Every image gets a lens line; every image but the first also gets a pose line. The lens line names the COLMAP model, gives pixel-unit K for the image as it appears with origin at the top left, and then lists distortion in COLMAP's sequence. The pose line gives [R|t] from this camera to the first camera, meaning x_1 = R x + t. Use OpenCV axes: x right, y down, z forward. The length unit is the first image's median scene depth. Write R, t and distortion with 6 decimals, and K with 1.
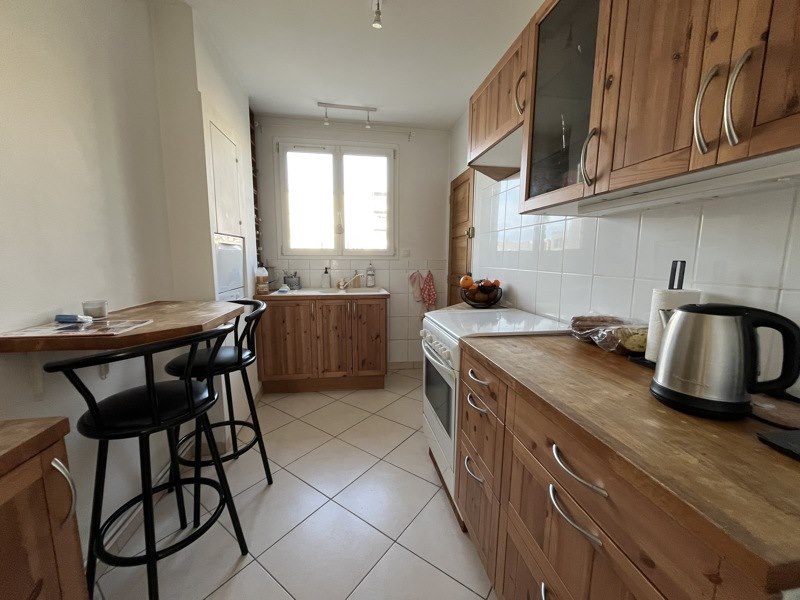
lens RADIAL K [[320.7, 0, 399.2], [0, 320.7, 300.9], [0, 0, 1]] dist [0.002067, -0.000632]
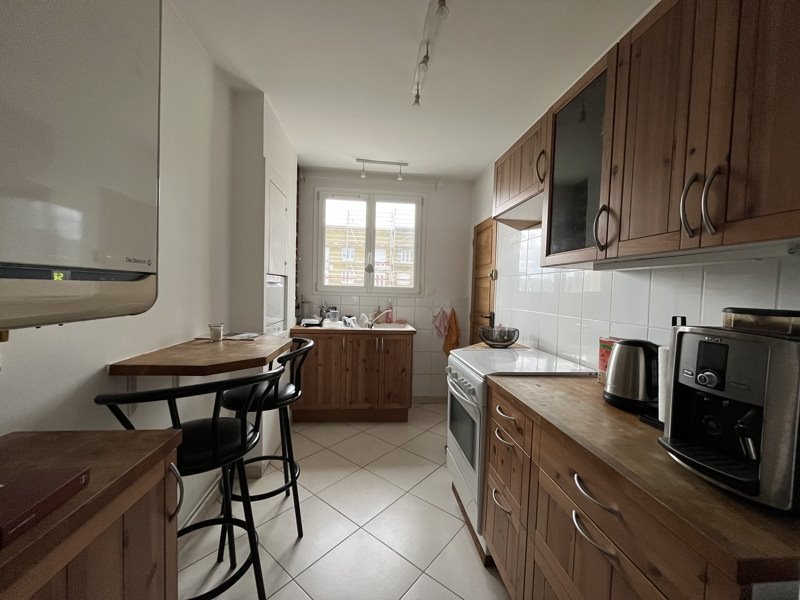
lens RADIAL K [[320.7, 0, 400.7], [0, 320.7, 302.5], [0, 0, 1]] dist [0.002067, -0.000632]
pose [[0.998422, 0.022632, -0.051400, -0.047933], [-0.027403, 0.995185, -0.094101, -0.020135], [0.049022, 0.095361, 0.994235, -0.113322]]
